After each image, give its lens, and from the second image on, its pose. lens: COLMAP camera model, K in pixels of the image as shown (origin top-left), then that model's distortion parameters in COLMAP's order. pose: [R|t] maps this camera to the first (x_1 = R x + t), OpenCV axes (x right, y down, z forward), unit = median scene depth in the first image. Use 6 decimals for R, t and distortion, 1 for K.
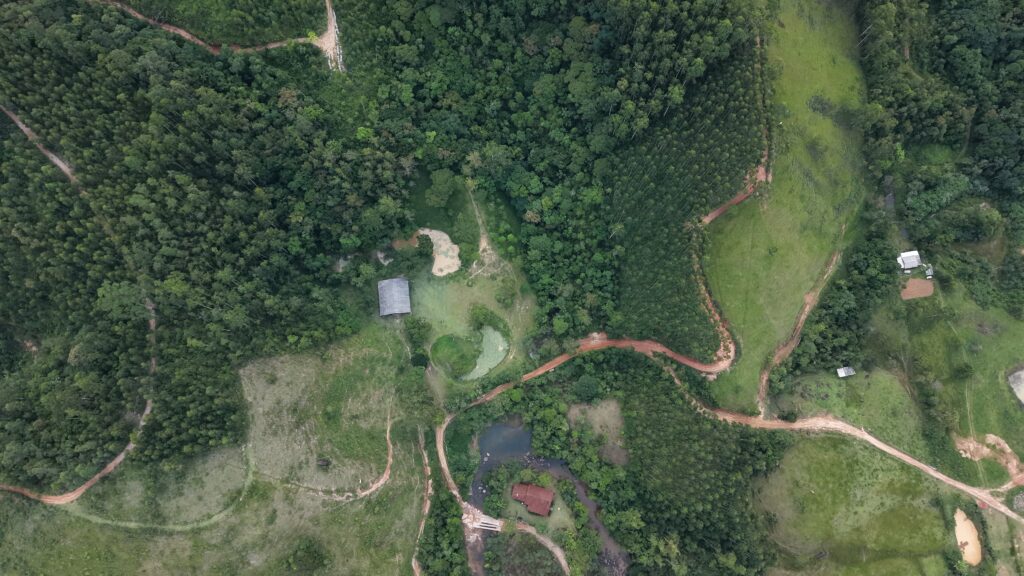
lens RADIAL K [[674.9, 0, 512.0], [0, 674.9, 288.0], [0, 0, 1]] dist [0.073999, -0.126223]
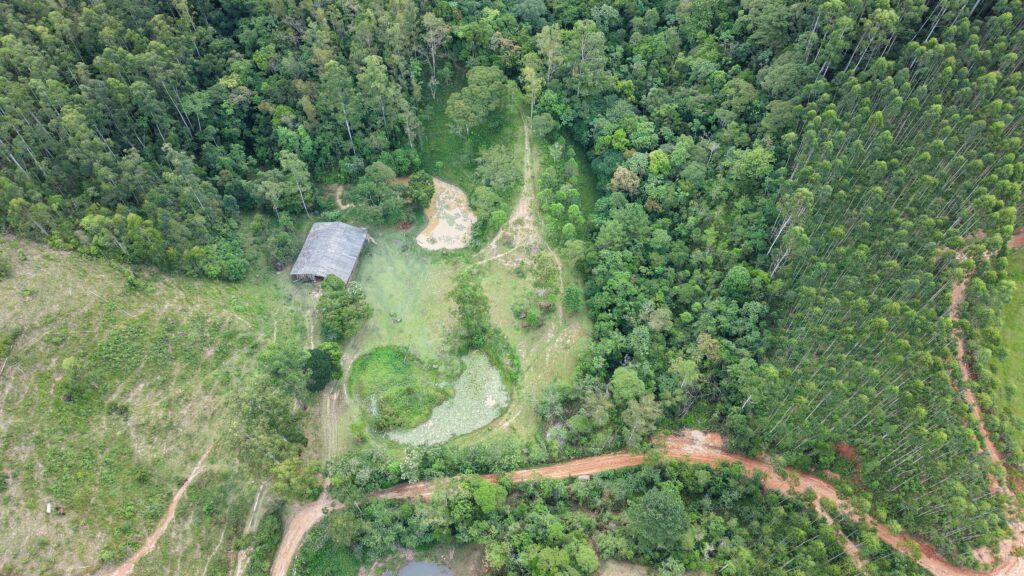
lens RADIAL K [[680.5, 0, 510.7], [0, 680.5, 290.6], [0, 0, 1]] dist [0.037181, -0.044690]
pose [[0.951416, 0.255032, -0.172530, 0.061120], [-0.301338, 0.886355, -0.351526, 0.191417], [0.063272, 0.386437, 0.920143, 0.553740]]
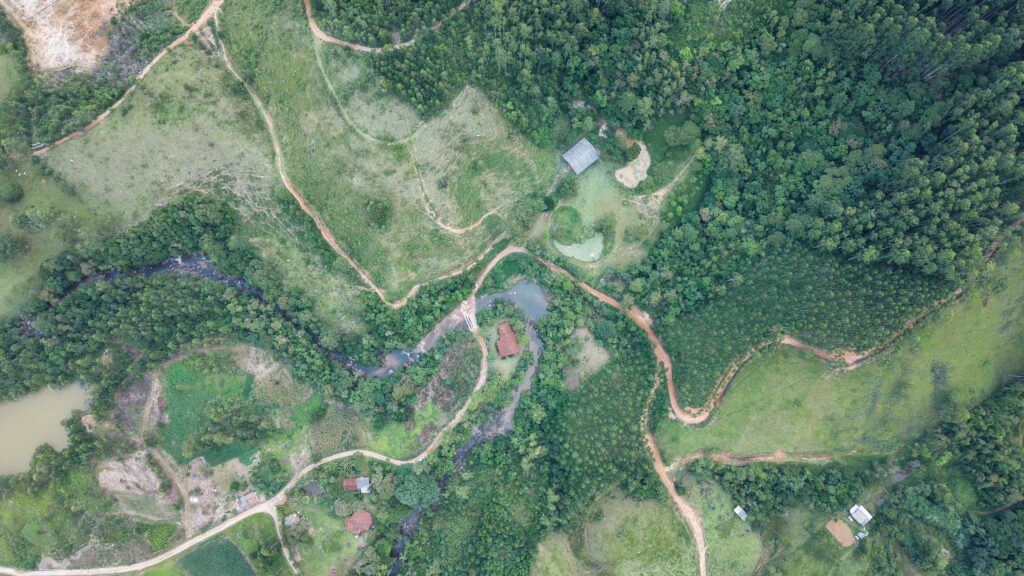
lens RADIAL K [[681.2, 0, 511.0], [0, 681.2, 289.9], [0, 0, 1]] dist [0.037200, -0.046197]
pose [[0.536303, 0.839279, -0.089388, 0.067534], [-0.826627, 0.543686, 0.145234, 0.071586], [0.170491, -0.003999, 0.985351, -0.215625]]
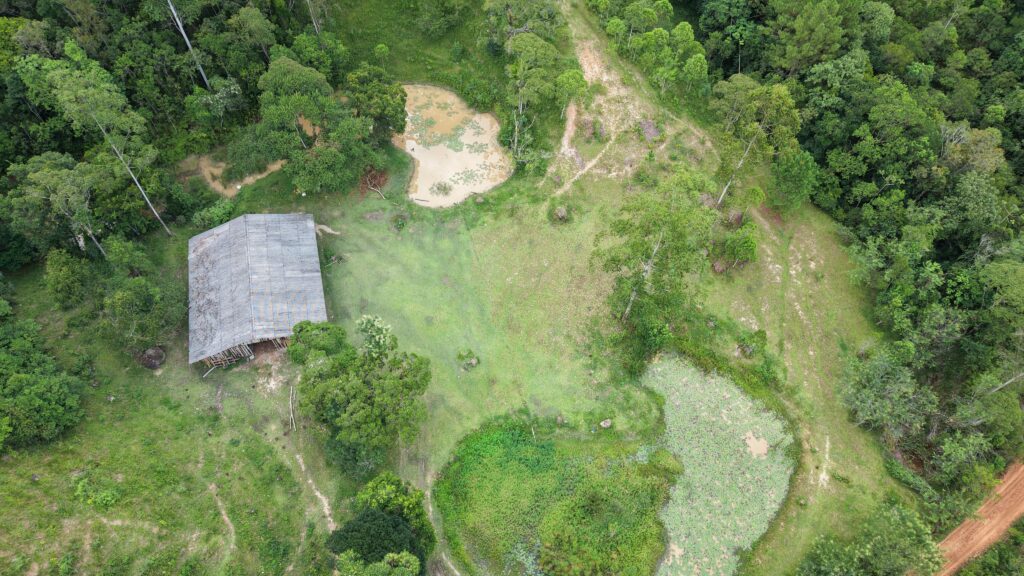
lens RADIAL K [[680.5, 0, 510.7], [0, 680.5, 290.6], [0, 0, 1]] dist [0.037181, -0.044690]
pose [[0.990841, -0.121455, 0.059021, -0.105275], [0.134423, 0.928774, -0.345413, 0.113472], [-0.012865, 0.350183, 0.936593, 0.809973]]
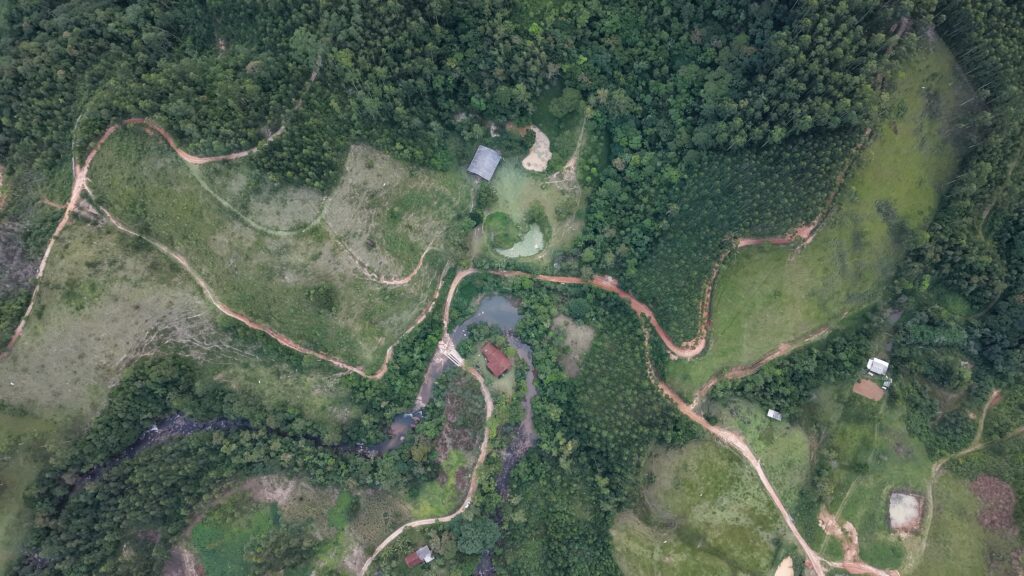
lens RADIAL K [[680.5, 0, 510.7], [0, 680.5, 290.6], [0, 0, 1]] dist [0.037181, -0.044690]
pose [[0.844522, 0.531552, -0.065070, 0.067682], [-0.525221, 0.845859, 0.093091, 0.071539], [0.104523, -0.044442, 0.993529, -0.219423]]
